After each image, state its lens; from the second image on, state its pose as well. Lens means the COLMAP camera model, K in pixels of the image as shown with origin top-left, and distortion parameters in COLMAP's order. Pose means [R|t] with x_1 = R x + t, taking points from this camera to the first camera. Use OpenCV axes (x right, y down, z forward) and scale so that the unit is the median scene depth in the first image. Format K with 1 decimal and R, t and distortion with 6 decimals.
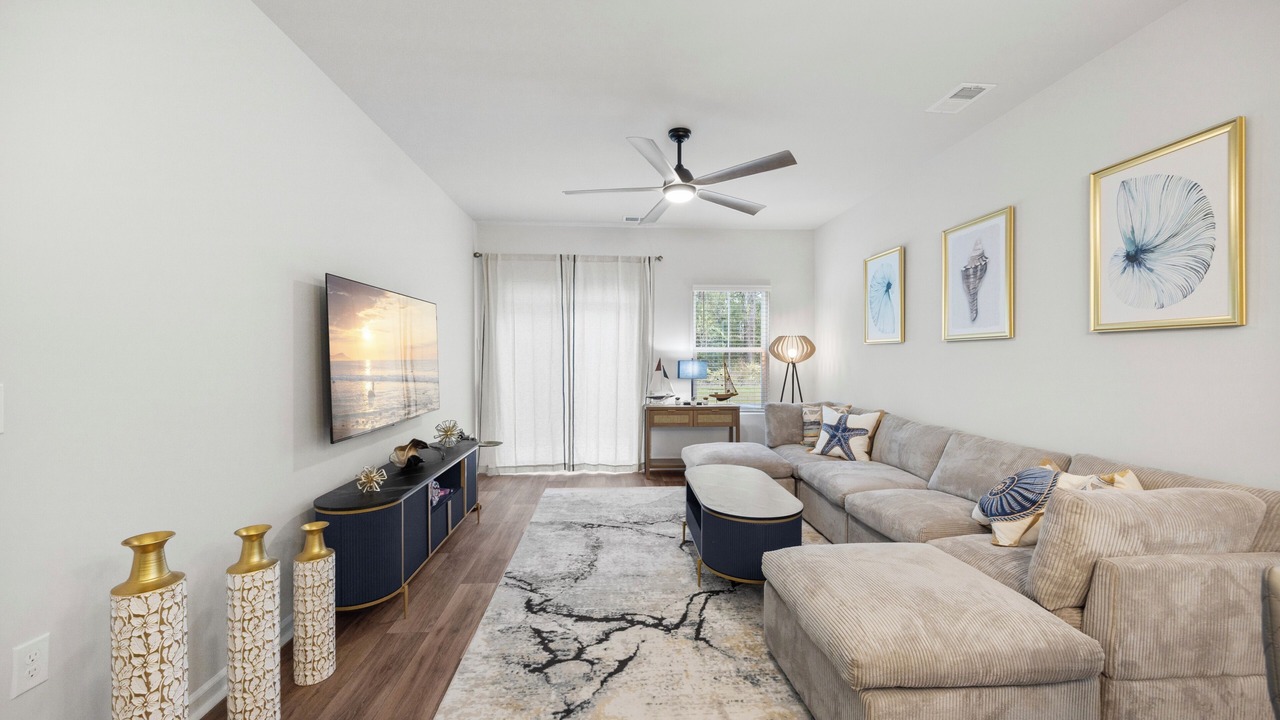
lens RADIAL K [[486.7, 0, 642.7], [0, 486.7, 357.5], [0, 0, 1]] dist [-0.004019, 0.000010]
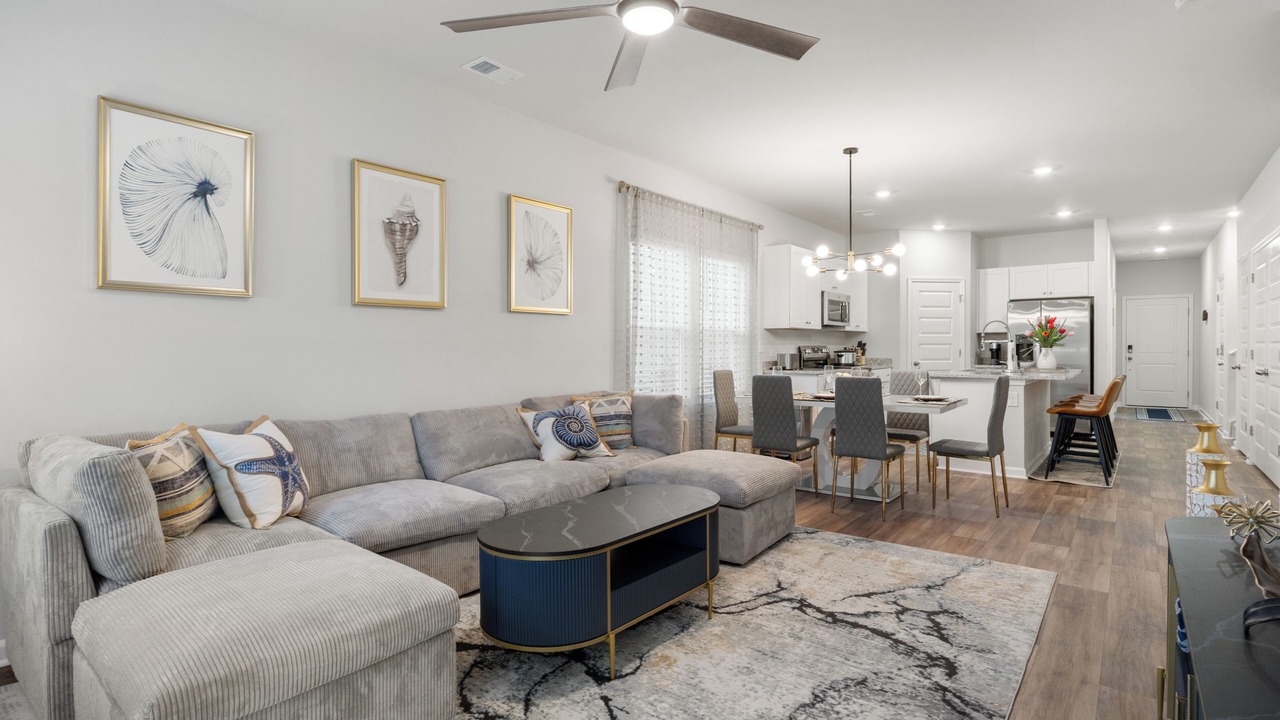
lens RADIAL K [[621.0, 0, 645.2], [0, 621.0, 347.0], [0, 0, 1]] dist [0.002895, 0.000739]
pose [[-0.740990, -0.001916, 0.671514, -0.414340], [0.001106, 0.999991, 0.004073, 0.033791], [-0.671516, 0.003760, -0.740981, 1.596873]]
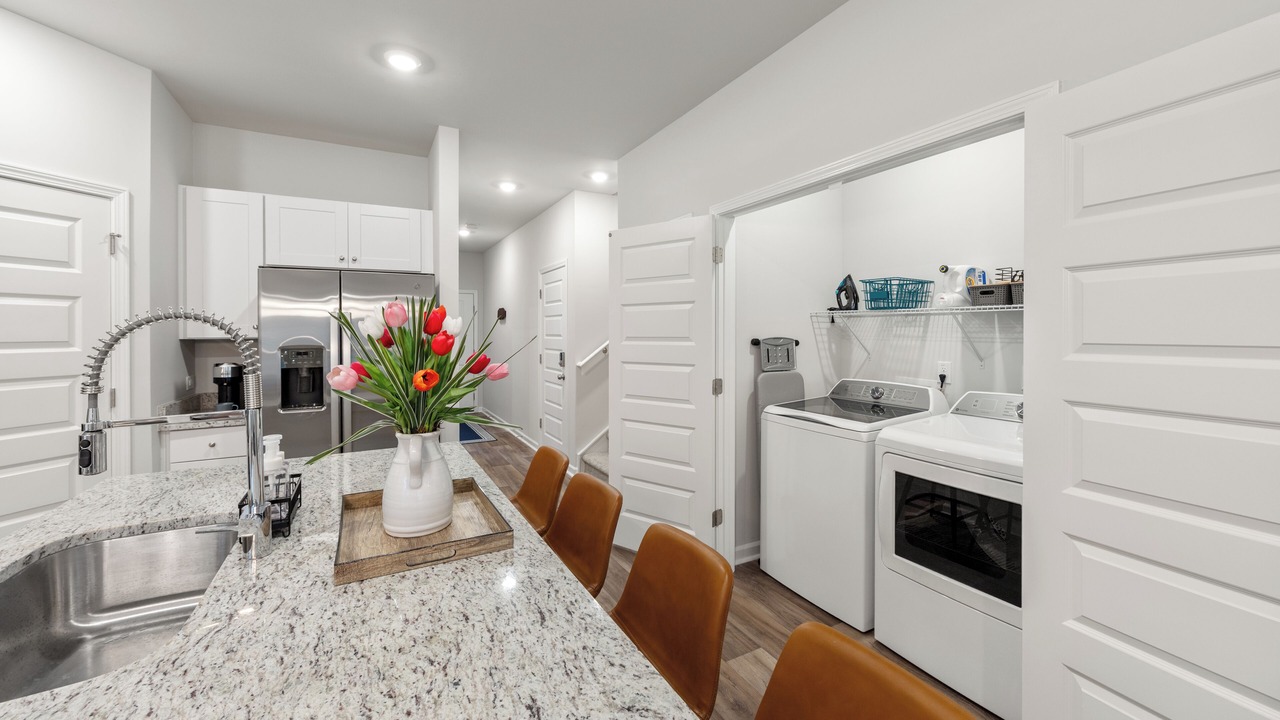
lens RADIAL K [[486.7, 0, 650.9], [0, 486.7, 335.6], [0, 0, 1]] dist [-0.004019, 0.000010]
pose [[-0.901486, 0.005935, -0.432768, -0.018759], [0.001818, 0.999949, 0.009927, -0.034008], [0.432805, 0.008162, -0.901451, -0.402323]]
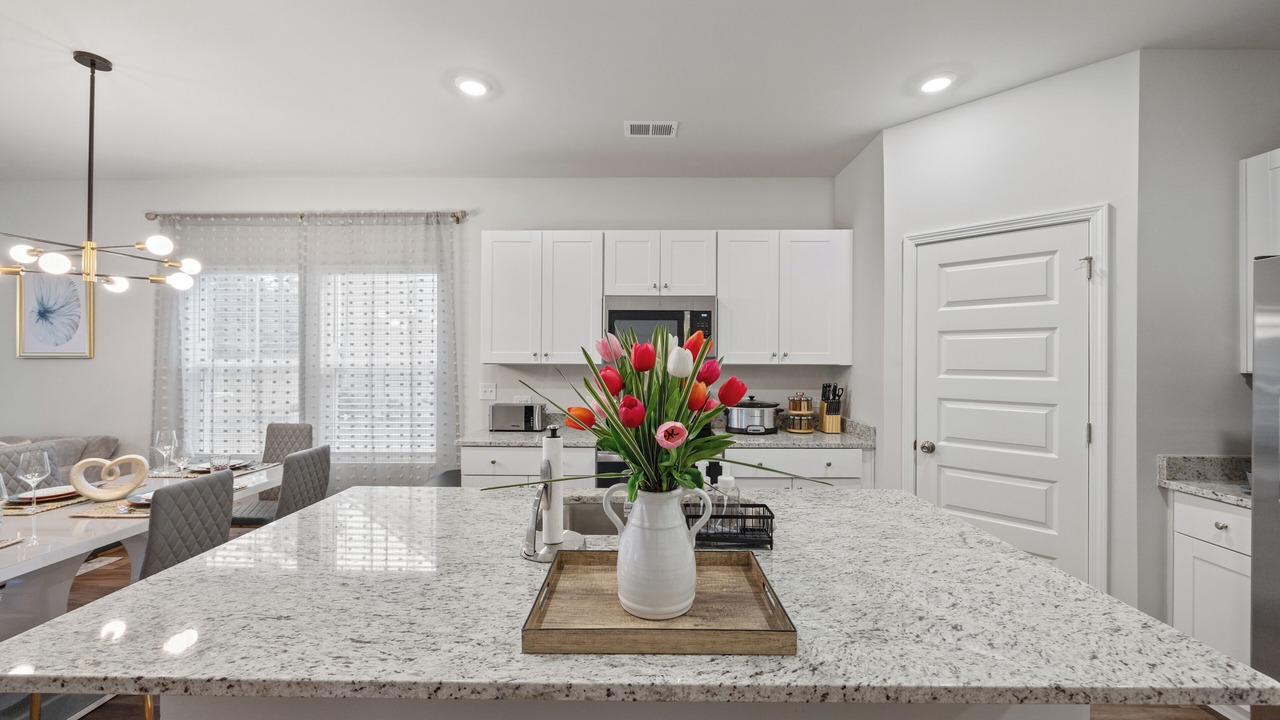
lens RADIAL K [[486.7, 0, 639.6], [0, 486.7, 360.7], [0, 0, 1]] dist [-0.004019, 0.000010]
pose [[0.081158, -0.003627, 0.996695, -0.359563], [-0.001035, 0.999993, 0.003723, -0.038320], [-0.996701, -0.001334, 0.081153, -0.872705]]
